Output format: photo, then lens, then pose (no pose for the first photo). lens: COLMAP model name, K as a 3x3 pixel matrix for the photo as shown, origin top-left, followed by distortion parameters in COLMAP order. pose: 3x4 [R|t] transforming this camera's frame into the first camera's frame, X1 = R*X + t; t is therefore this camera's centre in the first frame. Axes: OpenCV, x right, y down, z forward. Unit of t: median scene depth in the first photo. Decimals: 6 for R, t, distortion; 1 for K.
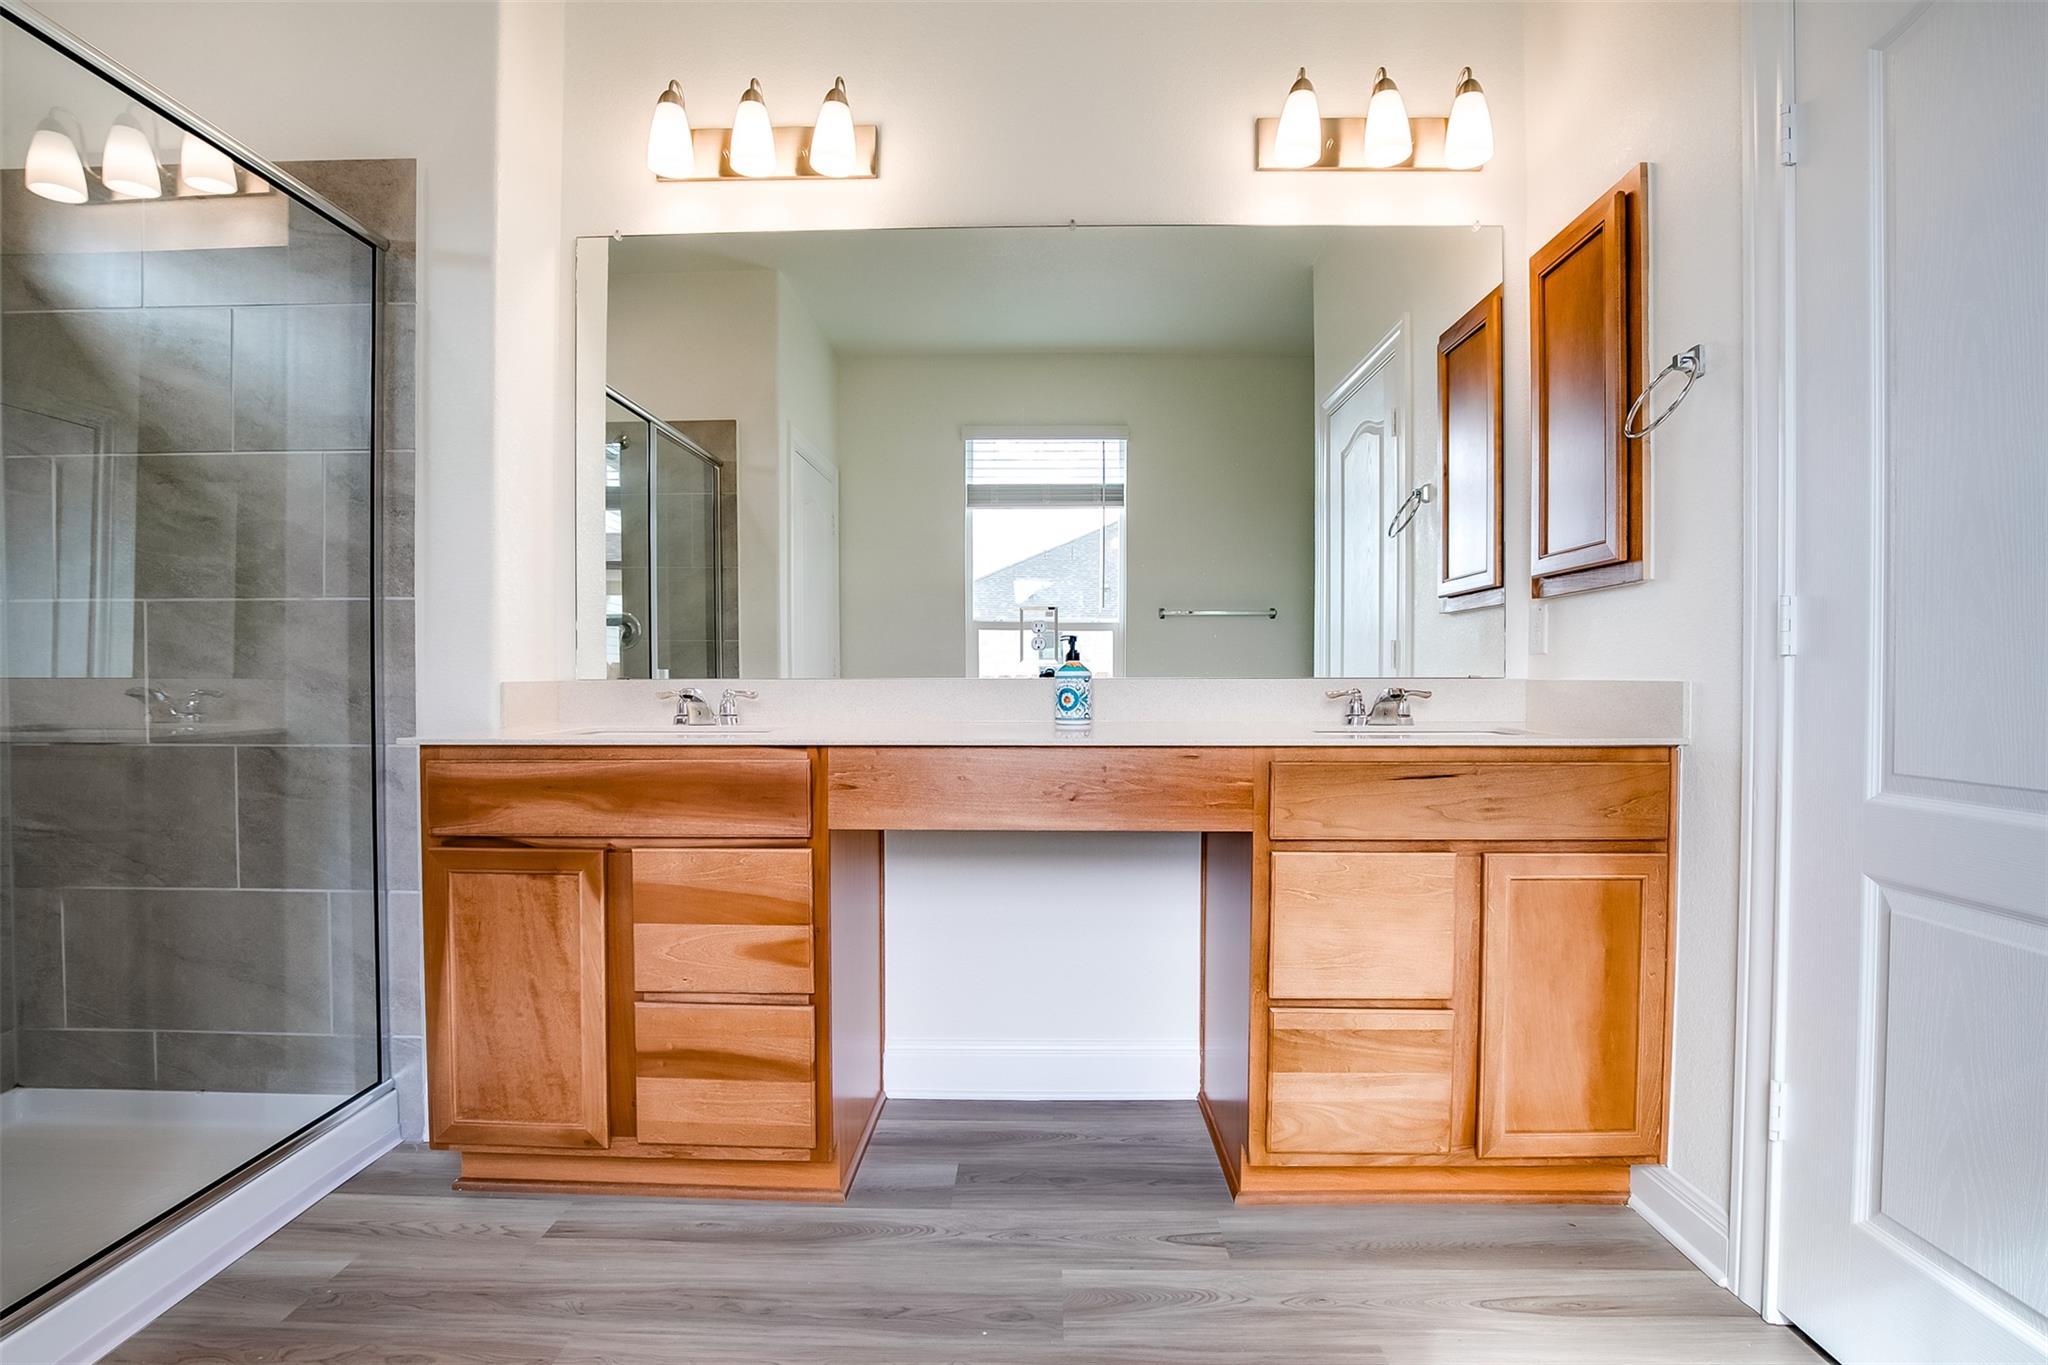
lens RADIAL K [[942.5, 0, 1025.8], [0, 942.5, 689.8], [0, 0, 1]] dist [-0.040278, 0.009030]
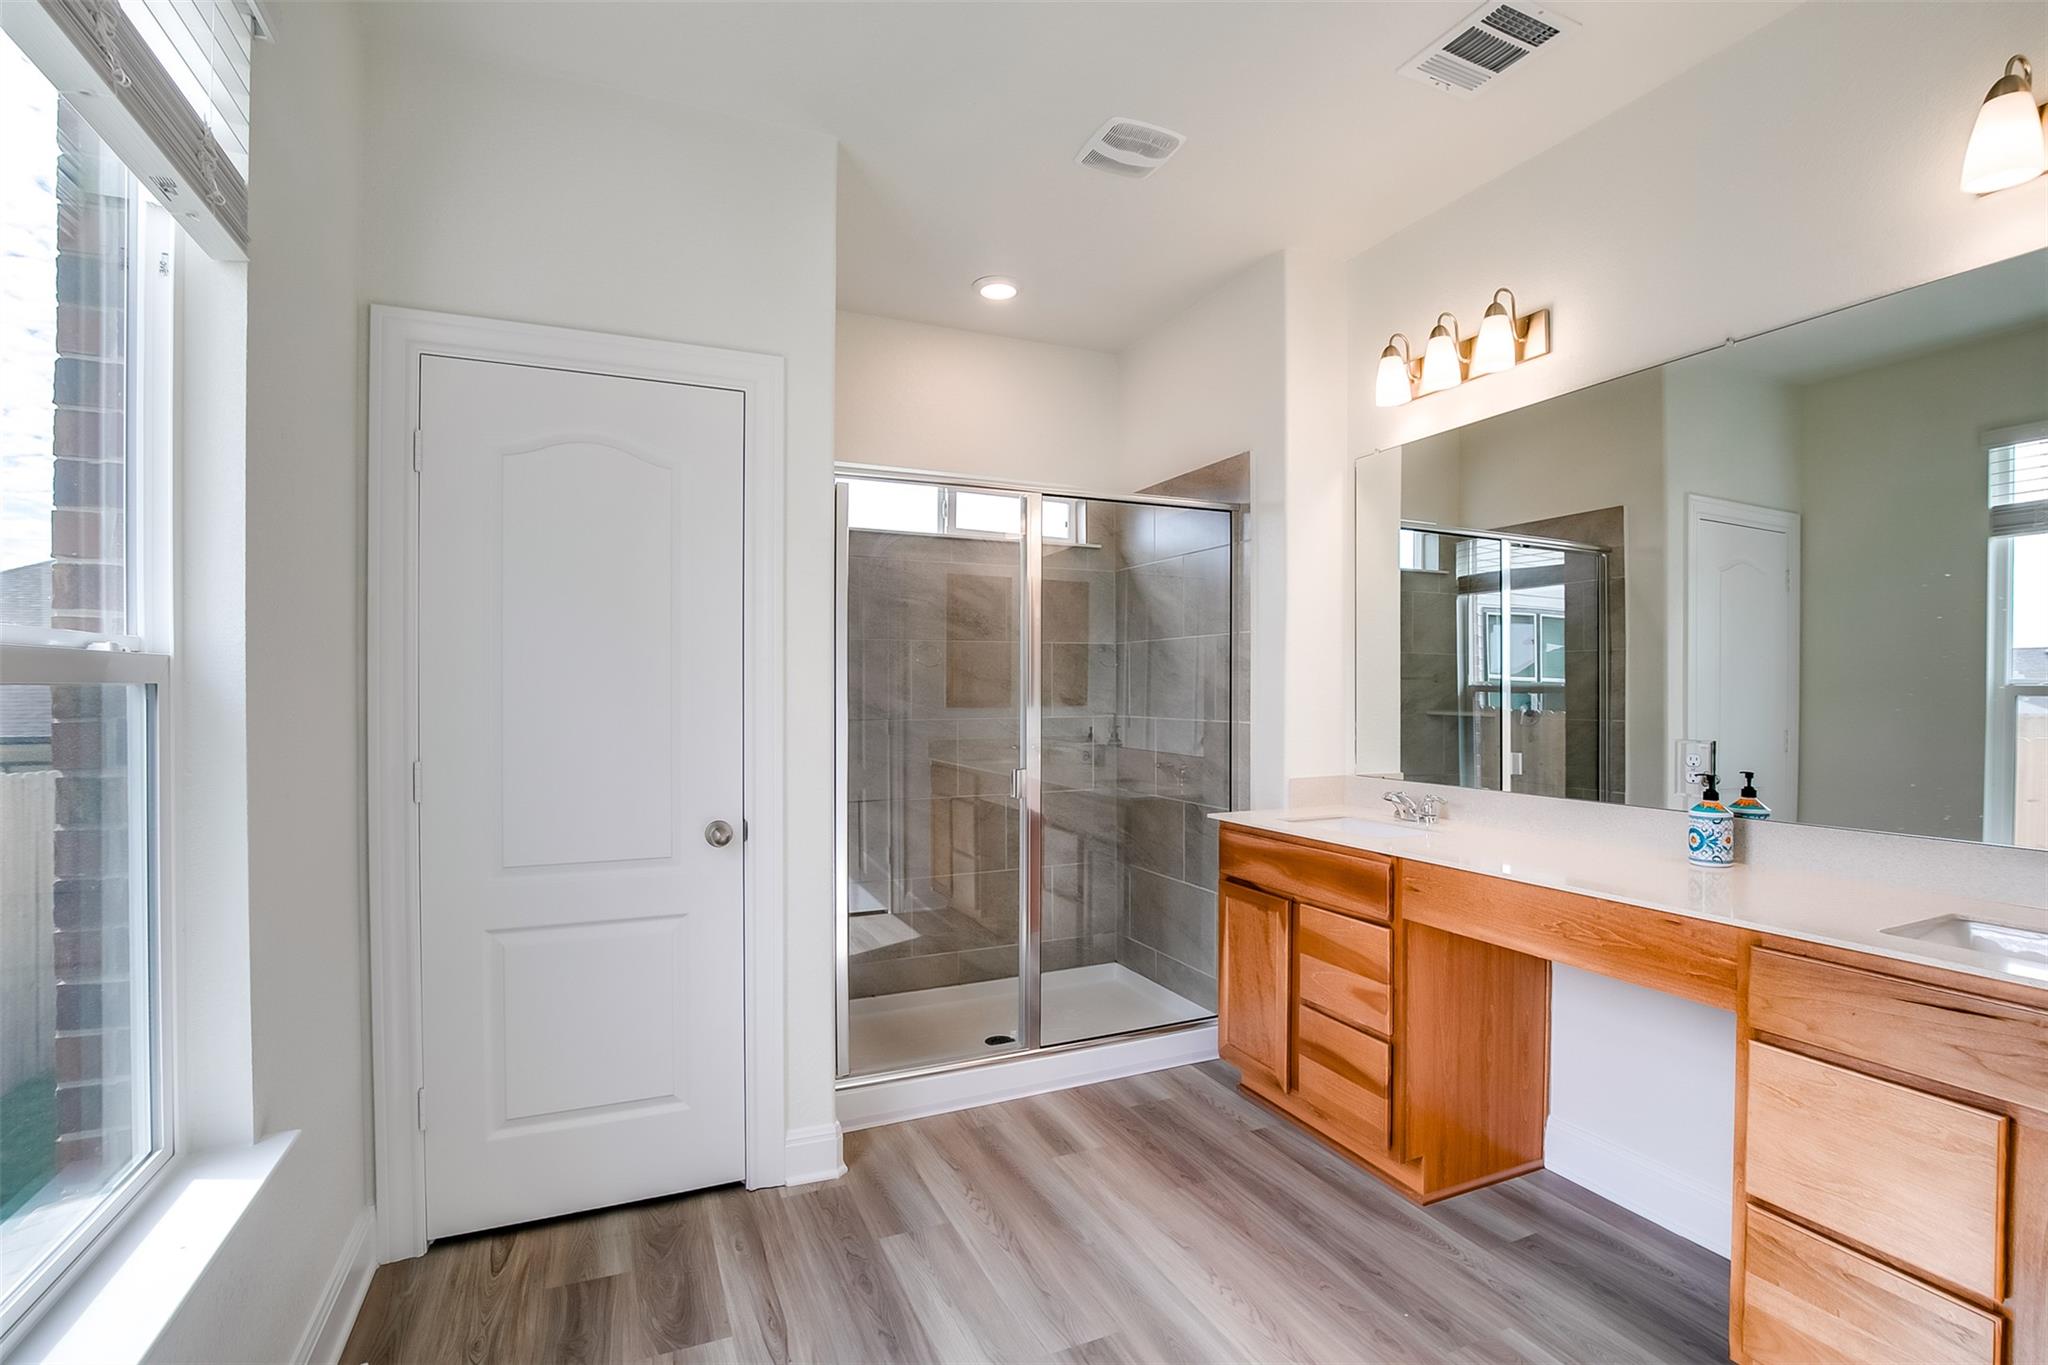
lens RADIAL K [[942.5, 0, 1025.8], [0, 942.5, 689.8], [0, 0, 1]] dist [-0.040278, 0.009030]
pose [[0.429385, -0.000396, -0.903122, 0.771386], [-0.012487, 0.999902, -0.006375, -0.164732], [0.903035, 0.014015, 0.429337, -0.072247]]
